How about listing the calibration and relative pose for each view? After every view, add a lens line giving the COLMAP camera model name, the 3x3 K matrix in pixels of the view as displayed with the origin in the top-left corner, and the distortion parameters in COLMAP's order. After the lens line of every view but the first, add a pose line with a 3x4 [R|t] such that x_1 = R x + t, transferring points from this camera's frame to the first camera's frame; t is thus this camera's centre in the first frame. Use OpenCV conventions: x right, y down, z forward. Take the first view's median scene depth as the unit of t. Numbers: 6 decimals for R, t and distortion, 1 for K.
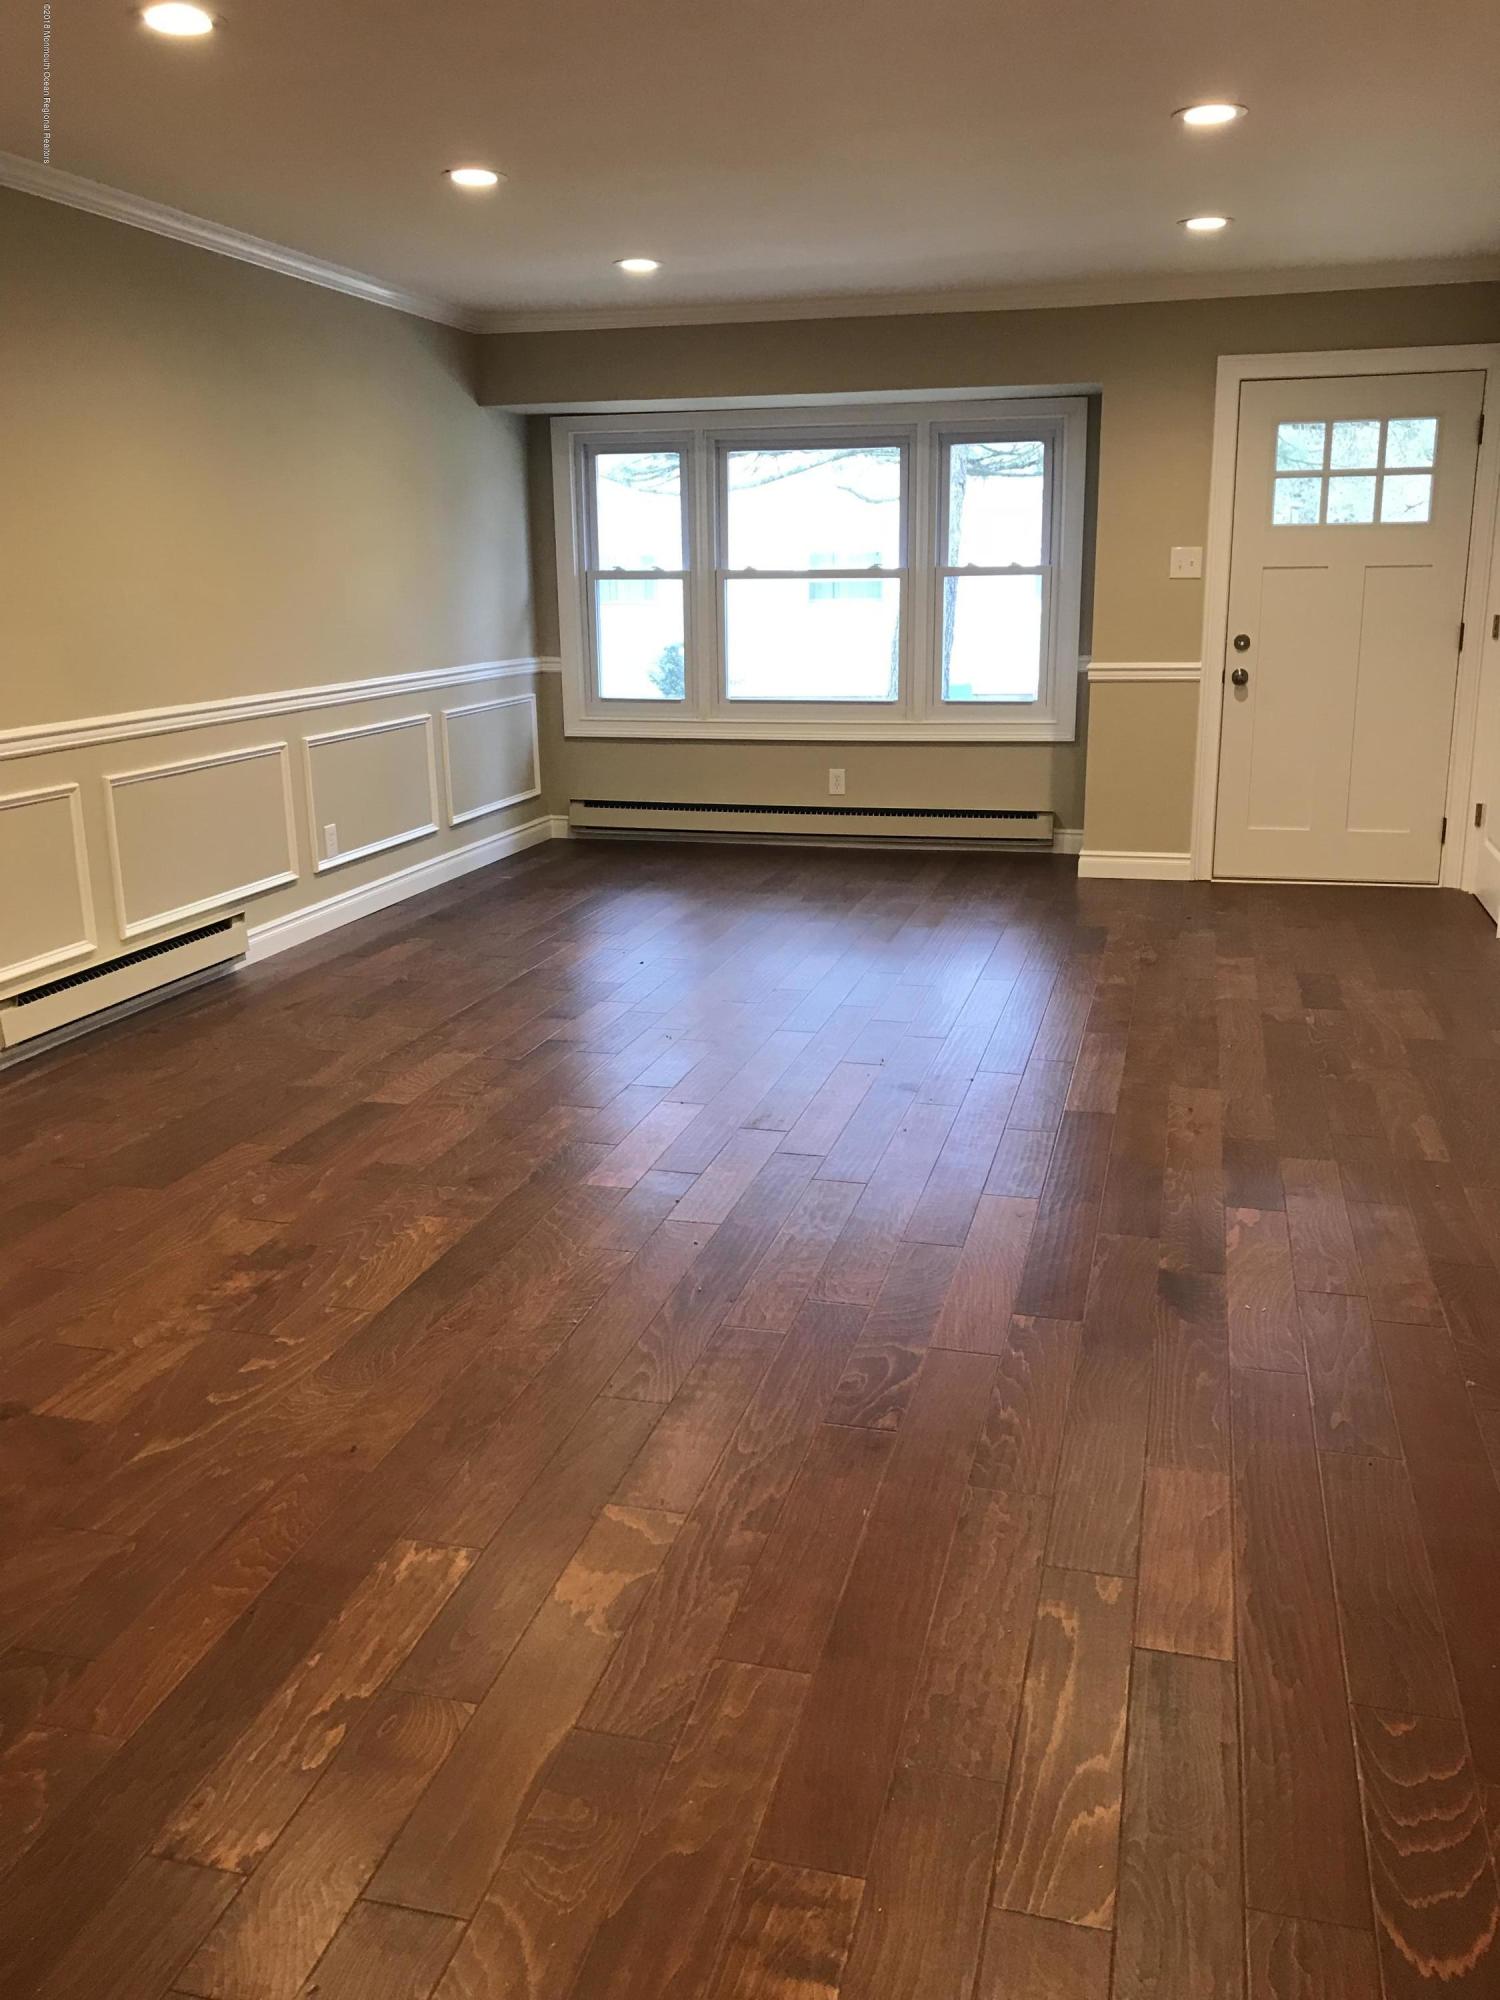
lens RADIAL K [[1690.3, 0, 757.3], [0, 1690.3, 998.6], [0, 0, 1]] dist [0.022279, -0.007430]
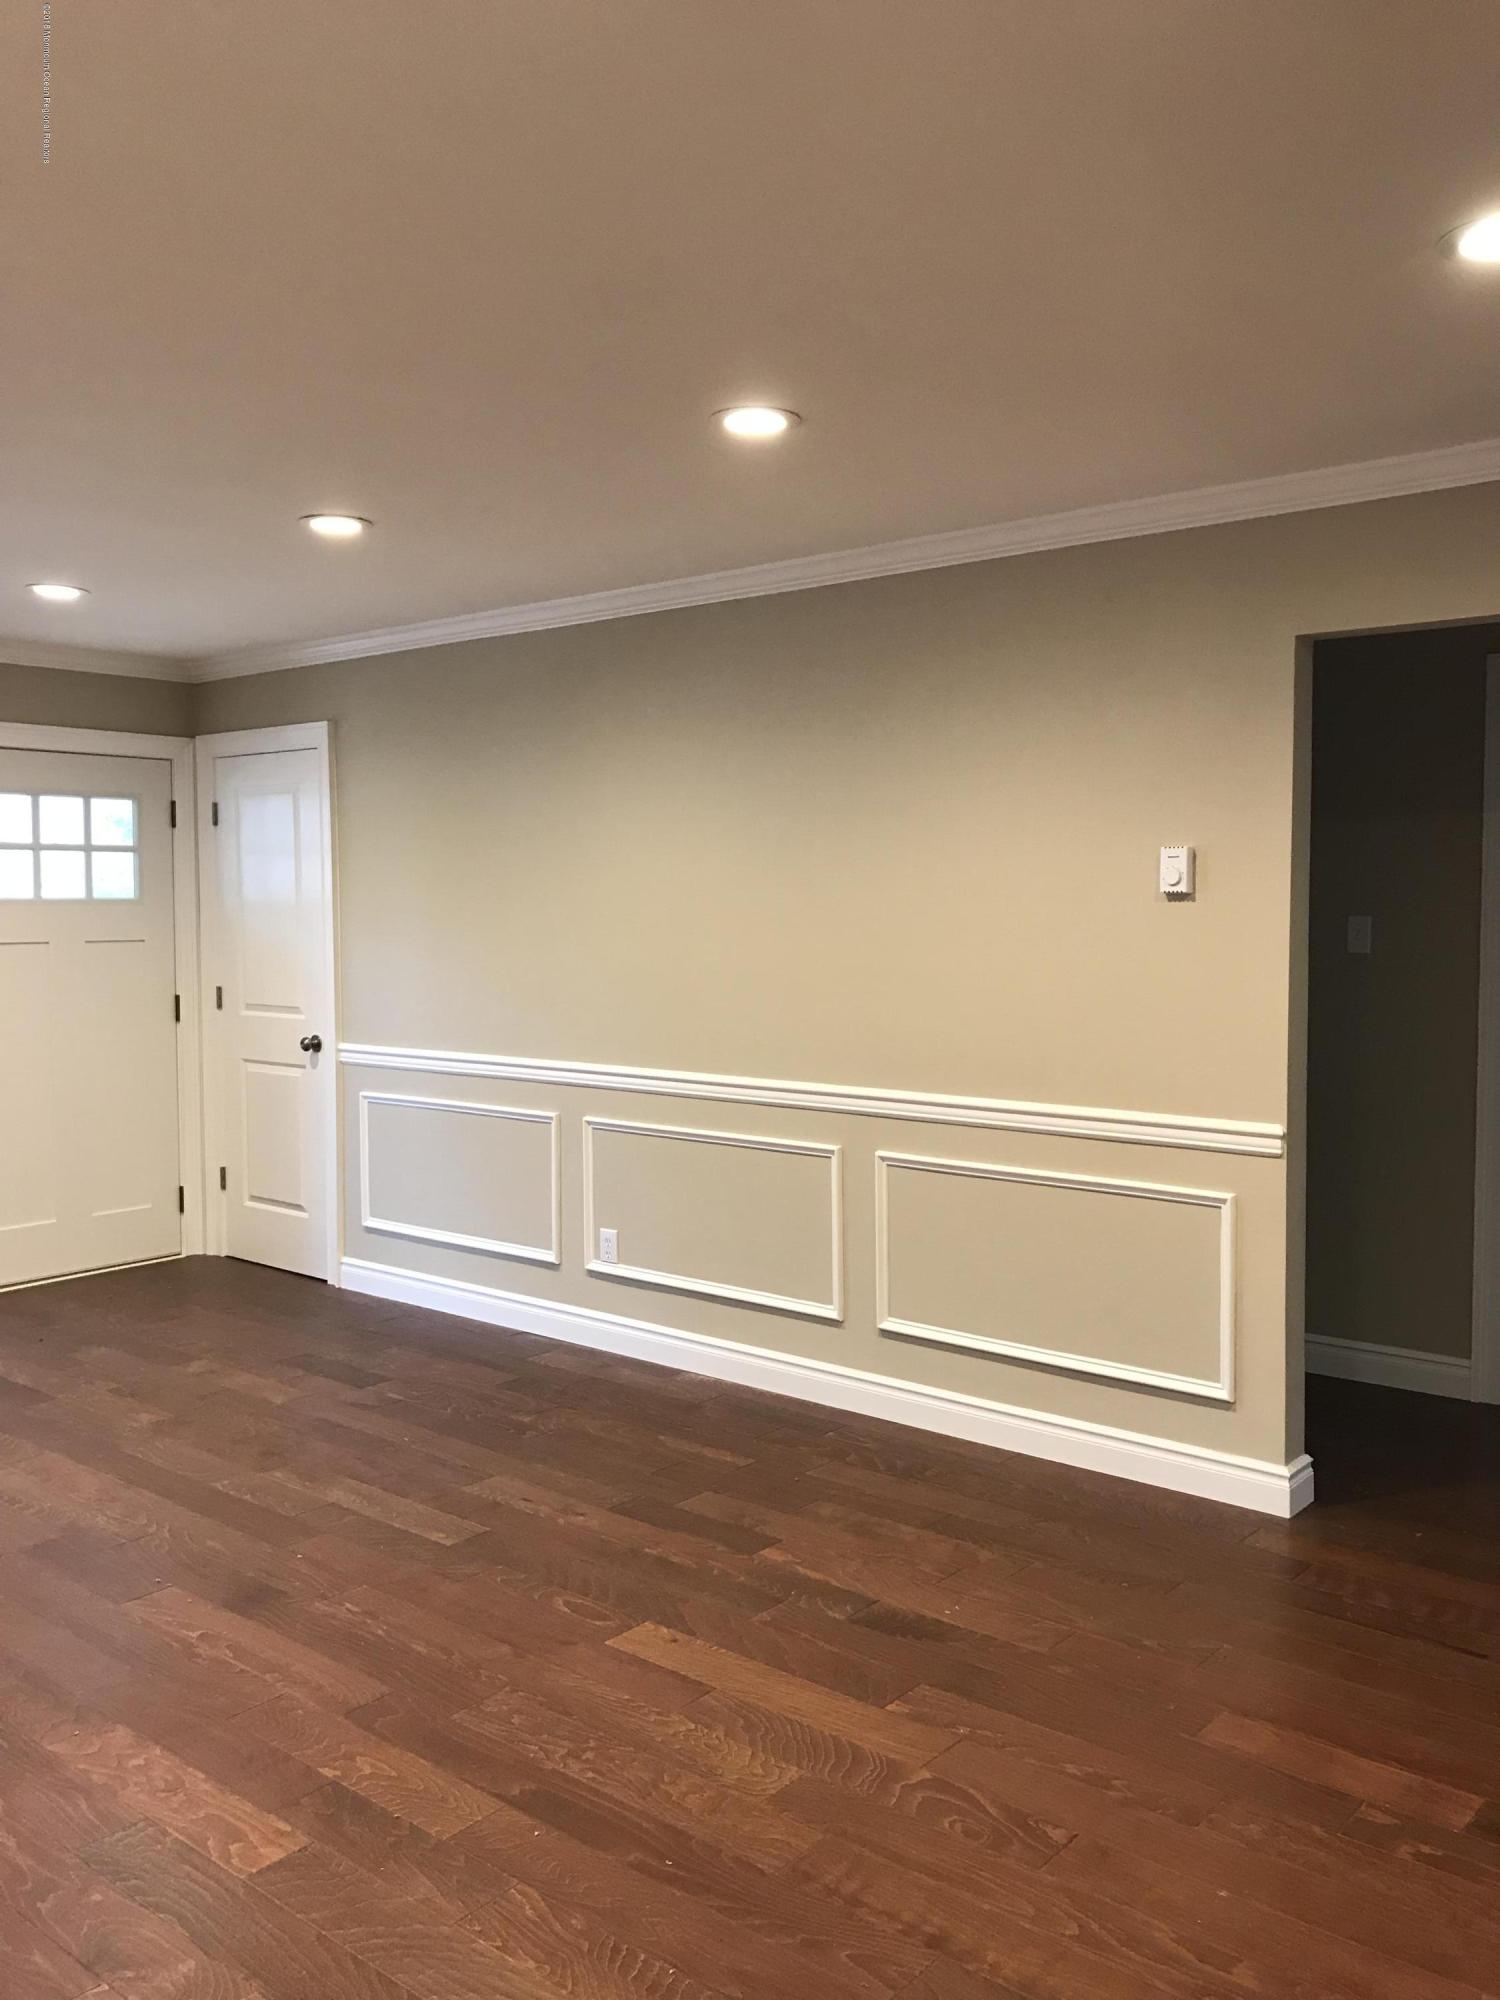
lens RADIAL K [[1690.3, 0, 749.5], [0, 1690.3, 997.9], [0, 0, 1]] dist [0.022279, -0.007430]
pose [[0.382775, -0.032930, 0.923254, -0.395714], [0.220366, 0.973772, -0.056630, -0.089223], [-0.897174, 0.225130, 0.379993, 0.315647]]
